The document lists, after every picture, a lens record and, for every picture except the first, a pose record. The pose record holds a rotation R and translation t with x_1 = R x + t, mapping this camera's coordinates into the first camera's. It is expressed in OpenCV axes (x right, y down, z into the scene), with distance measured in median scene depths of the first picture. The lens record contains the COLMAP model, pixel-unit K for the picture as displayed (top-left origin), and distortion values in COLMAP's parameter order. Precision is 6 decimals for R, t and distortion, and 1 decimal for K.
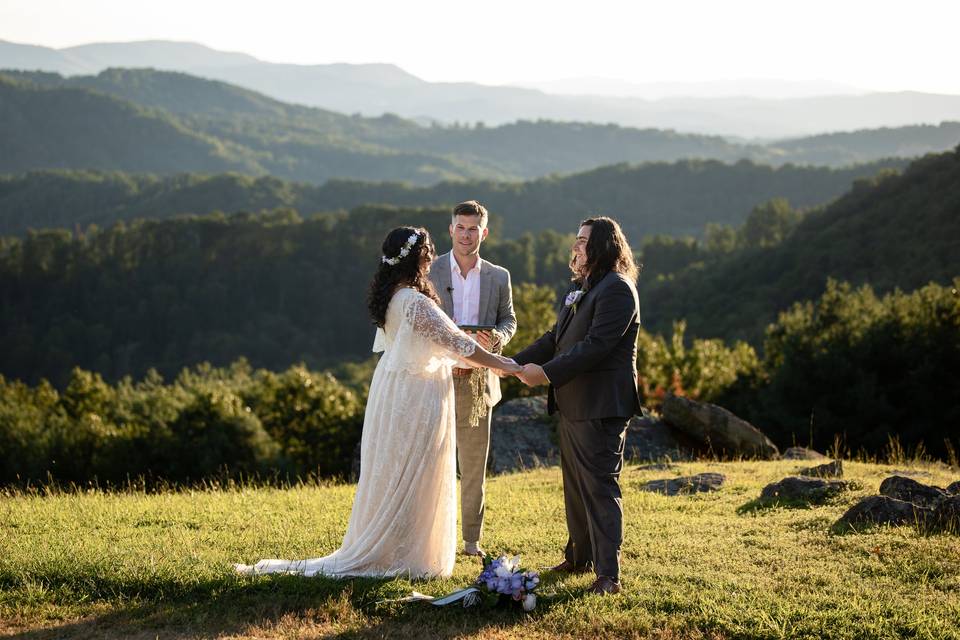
lens RADIAL K [[726.6, 0, 477.7], [0, 726.6, 340.2], [0, 0, 1]] dist [-0.098365, 0.077934]
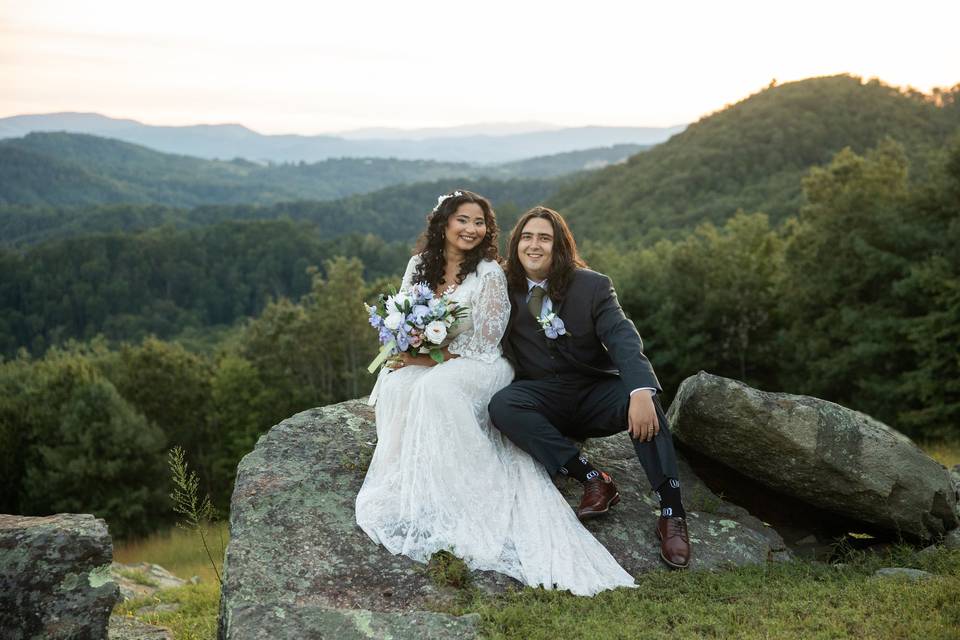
lens RADIAL K [[726.6, 0, 477.7], [0, 726.6, 340.2], [0, 0, 1]] dist [-0.098365, 0.077934]
pose [[0.966351, -0.069678, 0.247610, -0.038838], [0.054152, 0.996147, 0.068981, -0.020673], [-0.251463, -0.053252, 0.966401, -0.523024]]
